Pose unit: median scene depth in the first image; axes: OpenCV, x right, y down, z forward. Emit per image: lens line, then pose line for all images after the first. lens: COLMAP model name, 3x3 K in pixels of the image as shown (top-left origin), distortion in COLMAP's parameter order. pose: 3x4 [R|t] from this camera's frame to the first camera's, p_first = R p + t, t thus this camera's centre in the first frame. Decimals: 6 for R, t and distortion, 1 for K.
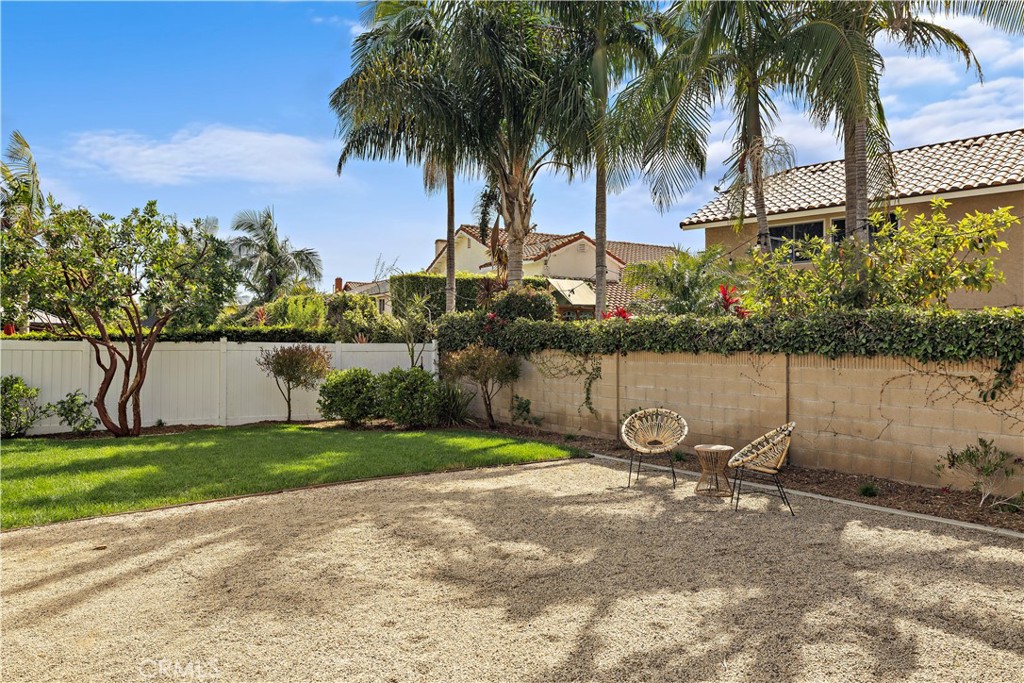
lens RADIAL K [[706.8, 0, 512.0], [0, 706.8, 341.5], [0, 0, 1]] dist [-0.003544, -0.001083]
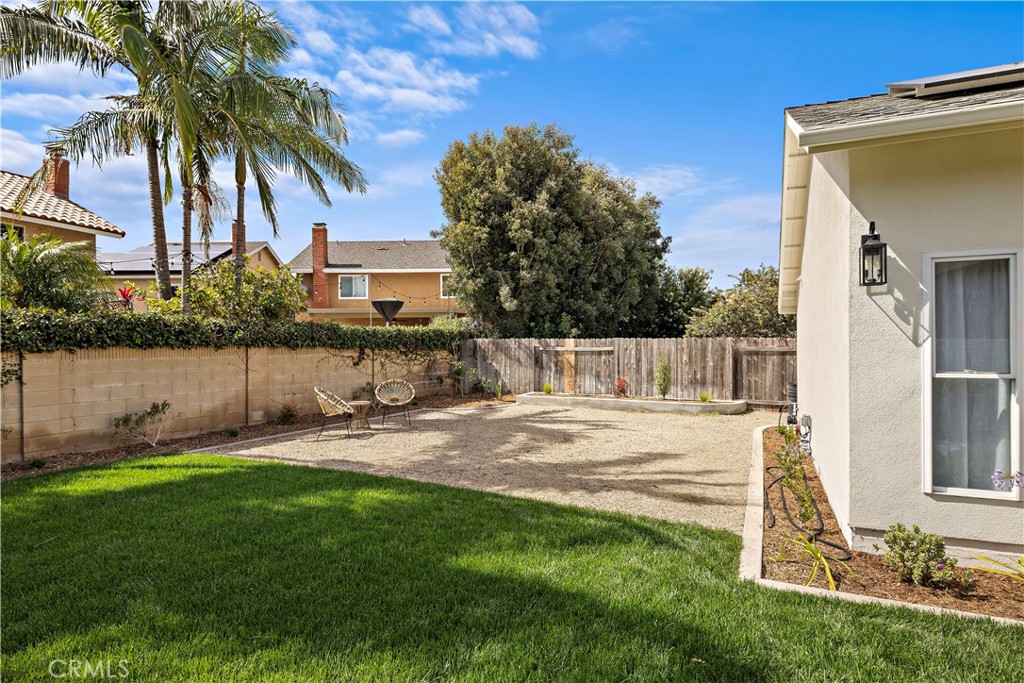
lens RADIAL K [[555.7, 0, 509.8], [0, 555.7, 353.7], [0, 0, 1]] dist [0.000873, 0.000304]
pose [[-0.499275, -0.029003, 0.865958, -0.798454], [-0.018154, 0.999570, 0.023011, -0.004583], [-0.866254, -0.004232, -0.499587, 1.031729]]
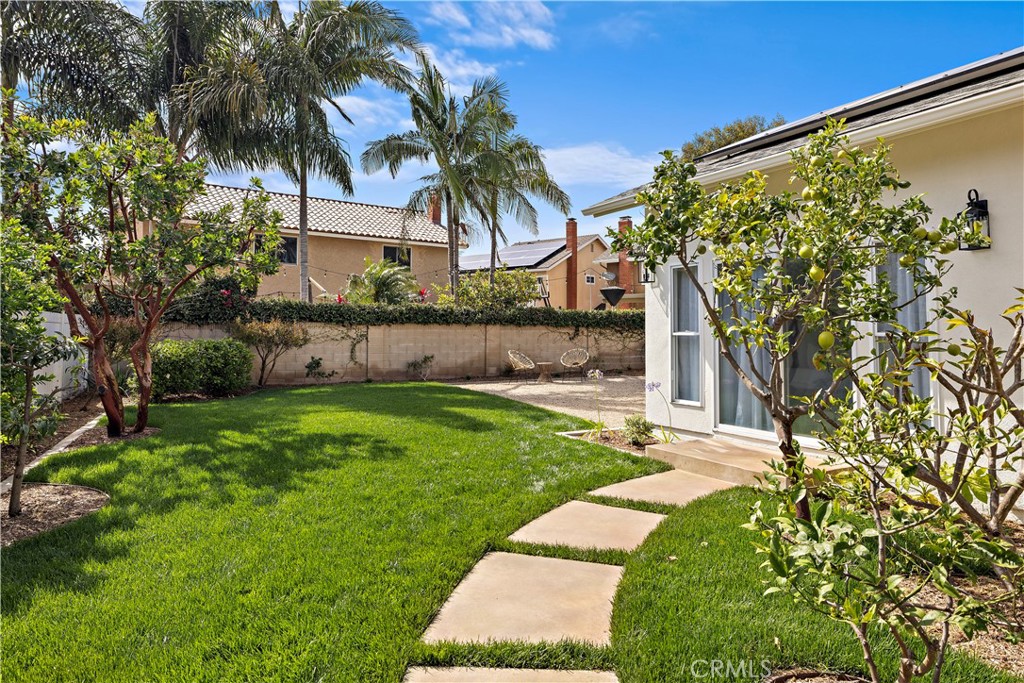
lens RADIAL K [[647.3, 0, 512.3], [0, 647.3, 310.6], [0, 0, 1]] dist [0.002075, 0.000509]
pose [[0.123783, 0.016385, 0.992174, -1.474295], [-0.017355, 0.999746, -0.014345, 0.001338], [-0.992158, -0.015444, 0.124036, 0.639563]]
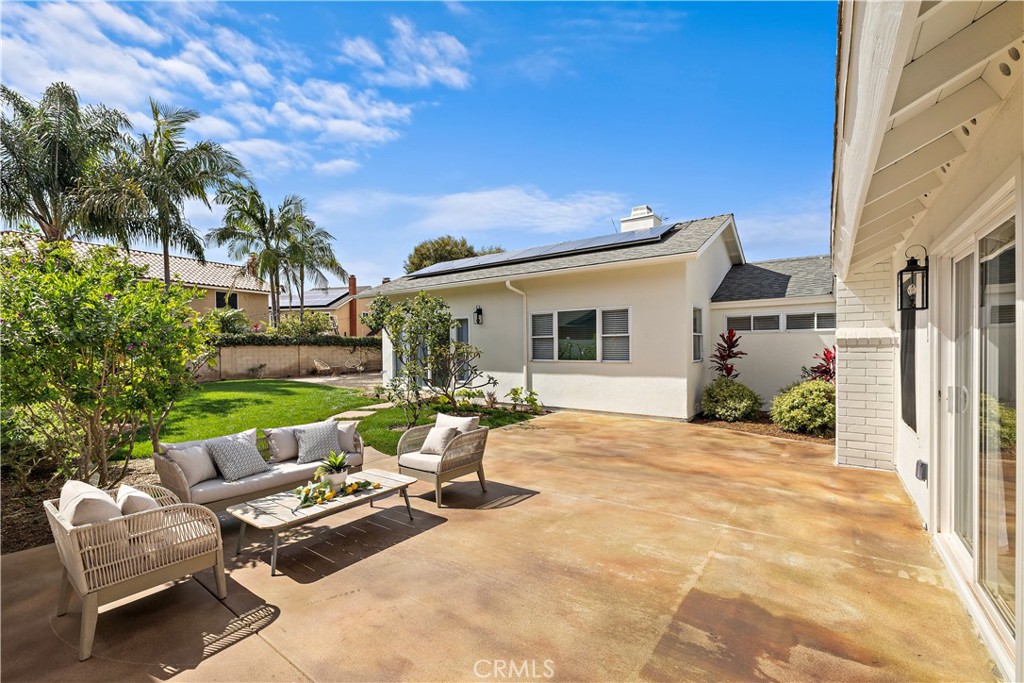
lens RADIAL K [[445.5, 0, 515.4], [0, 445.5, 355.5], [0, 0, 1]] dist [0.014310, 0.000164]
pose [[-0.306047, -0.033864, 0.951414, -2.089900], [-0.011760, 0.999425, 0.031790, -0.017710], [-0.951944, -0.001460, -0.306269, 0.598590]]
